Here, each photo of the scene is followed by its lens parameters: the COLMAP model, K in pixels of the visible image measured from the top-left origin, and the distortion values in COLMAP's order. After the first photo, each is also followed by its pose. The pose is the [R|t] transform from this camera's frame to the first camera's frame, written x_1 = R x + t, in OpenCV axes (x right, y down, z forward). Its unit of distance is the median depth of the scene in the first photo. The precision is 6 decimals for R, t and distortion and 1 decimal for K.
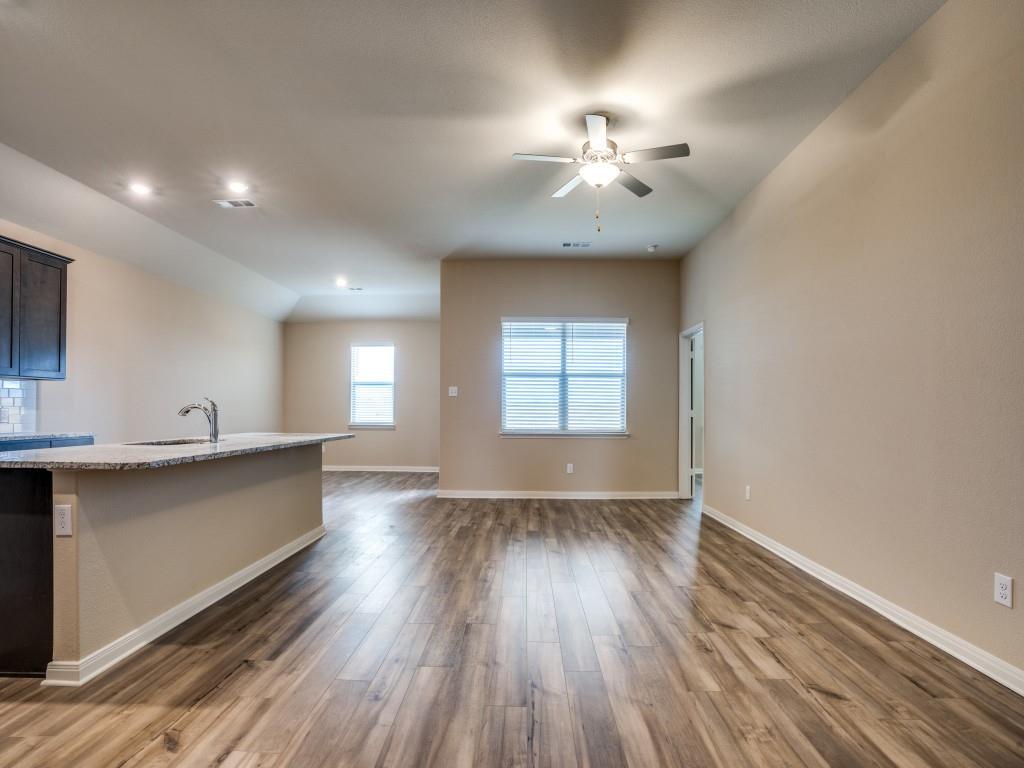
lens RADIAL K [[483.7, 0, 519.2], [0, 483.7, 403.5], [0, 0, 1]] dist [-0.049769, 0.017857]
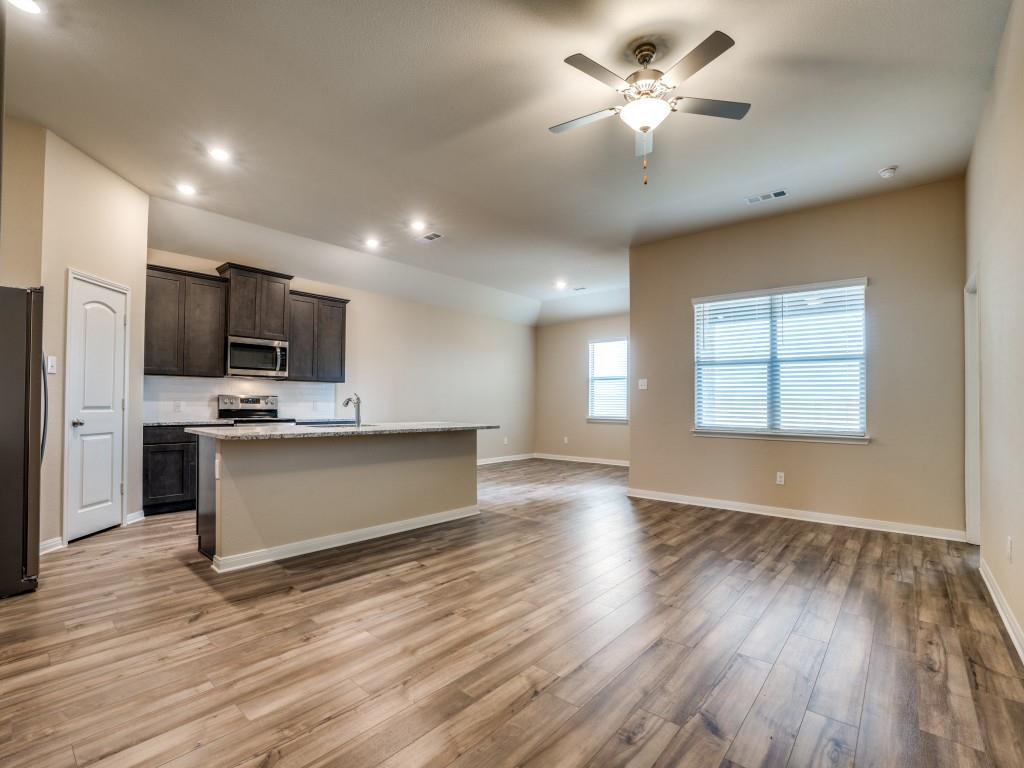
lens RADIAL K [[483.7, 0, 507.6], [0, 483.7, 391.6], [0, 0, 1]] dist [-0.049769, 0.017857]
pose [[0.763607, -0.012410, -0.645562, 0.267508], [0.002578, 0.999866, -0.016171, 0.002946], [0.645676, 0.010684, 0.763537, 0.121555]]
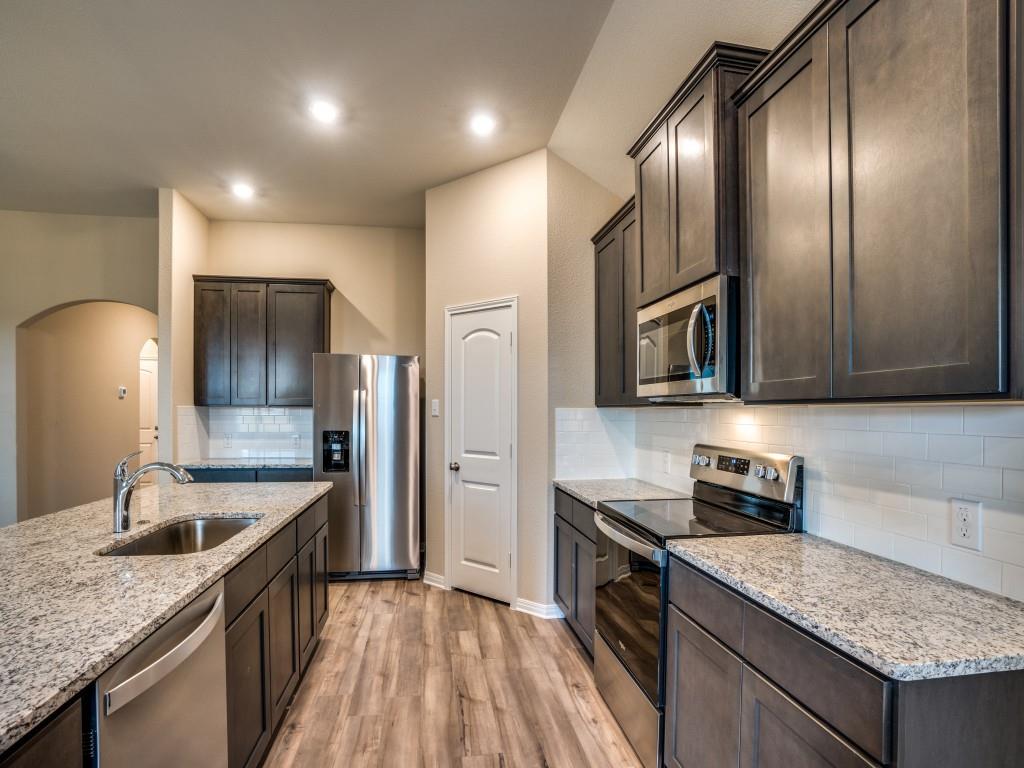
lens RADIAL K [[483.7, 0, 493.4], [0, 483.7, 409.6], [0, 0, 1]] dist [-0.049769, 0.017857]
pose [[-0.986975, -0.010072, -0.160555, -0.481732], [-0.007332, 0.999817, -0.017646, -0.026726], [0.160704, -0.016239, -0.986869, 0.799793]]
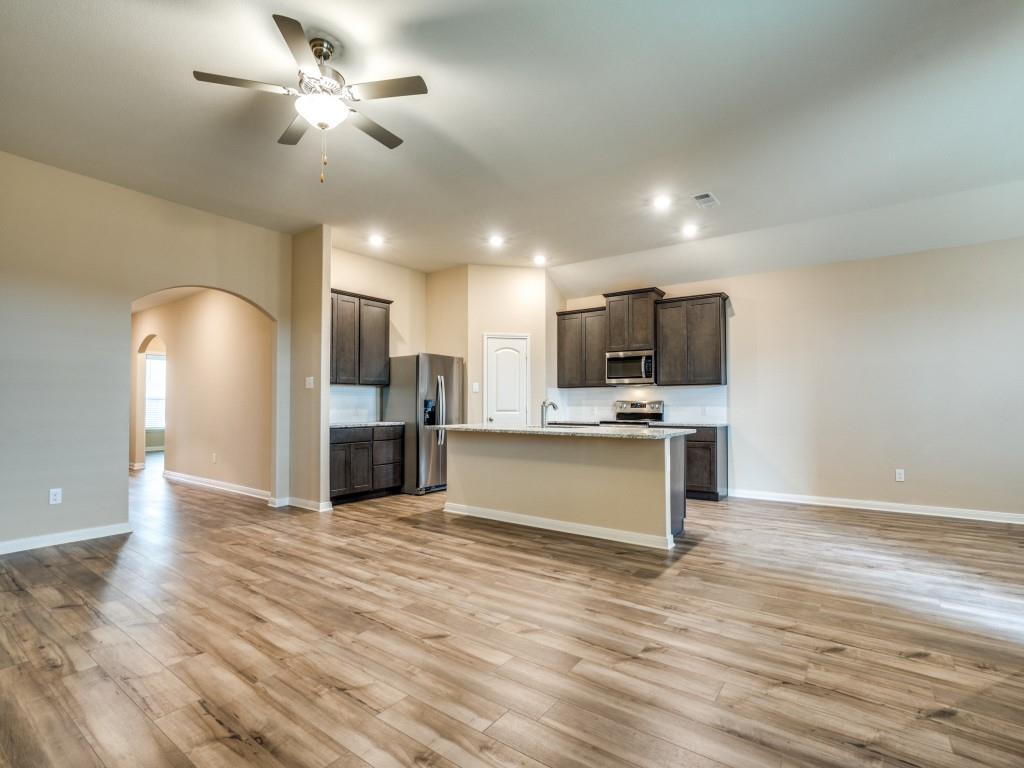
lens RADIAL K [[483.7, 0, 512.4], [0, 483.7, 393.9], [0, 0, 1]] dist [-0.049769, 0.017857]
pose [[-0.584789, -0.026749, -0.810744, 0.321282], [0.007945, 0.999219, -0.038698, 0.017685], [0.811147, -0.029072, -0.584120, 0.895152]]
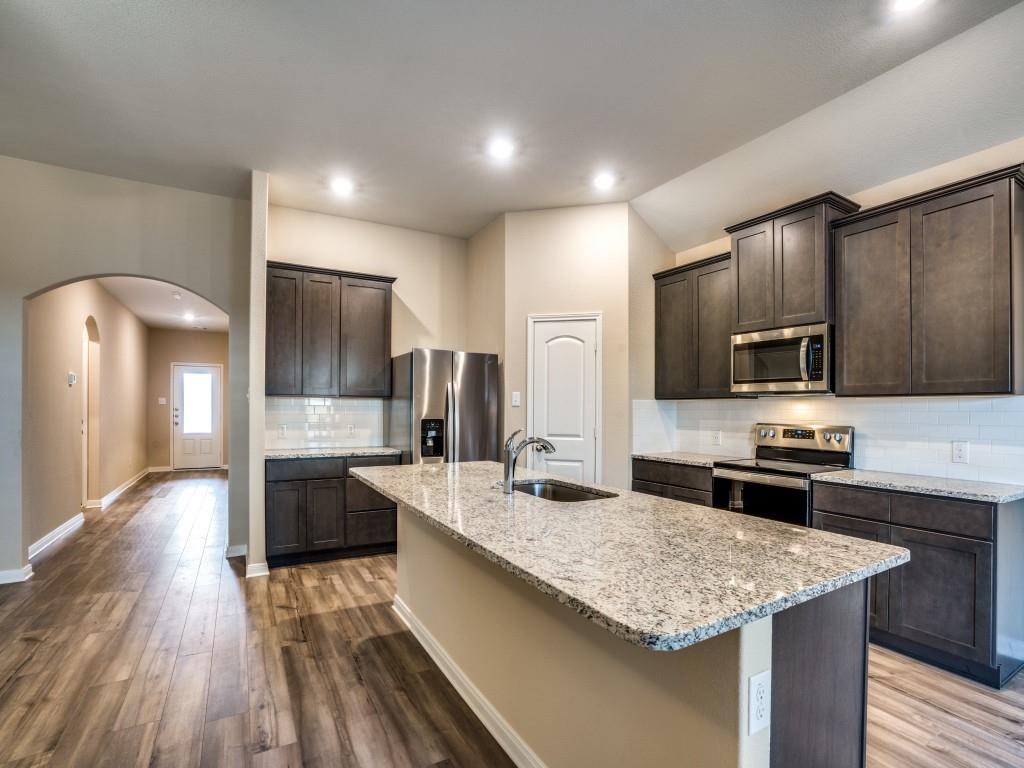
lens RADIAL K [[483.7, 0, 502.5], [0, 483.7, 405.1], [0, 0, 1]] dist [-0.049769, 0.017857]
pose [[-0.866560, -0.016462, -0.498802, -0.136720], [-0.006206, 0.999734, -0.022212, -0.014554], [0.499035, -0.016152, -0.866432, 0.800782]]
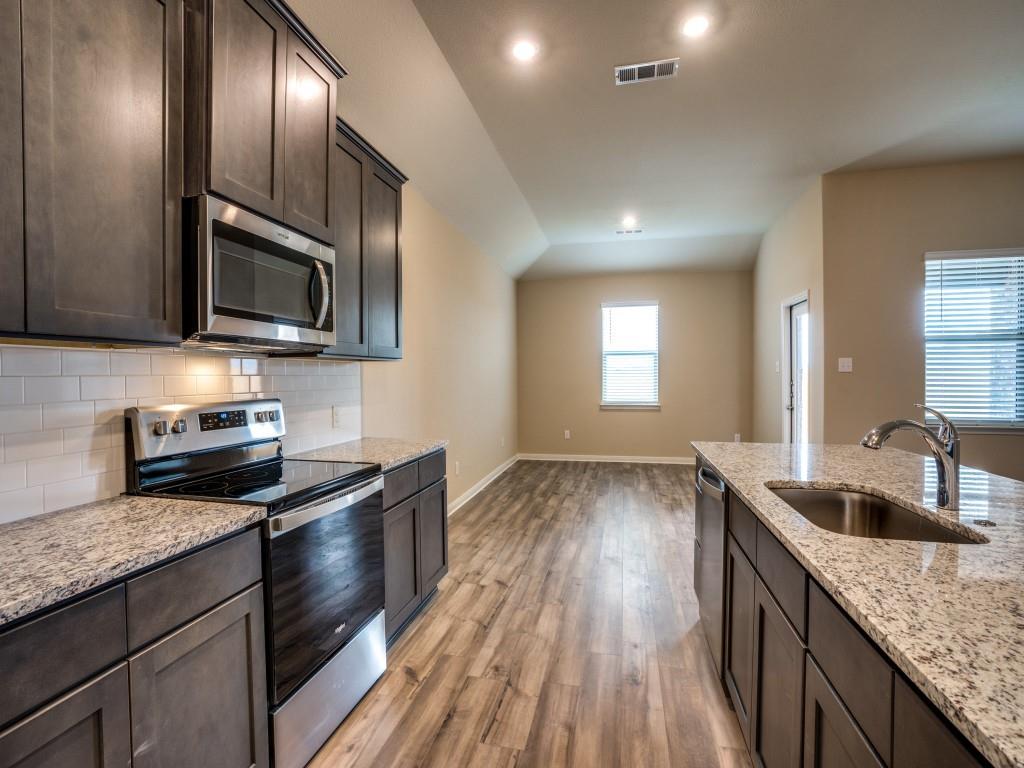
lens RADIAL K [[483.7, 0, 512.9], [0, 483.7, 378.1], [0, 0, 1]] dist [-0.049769, 0.017857]
pose [[0.979191, -0.006987, -0.202820, -0.463943], [0.011246, 0.999740, 0.019855, -0.025241], [0.202628, -0.021723, 0.979015, 0.250027]]
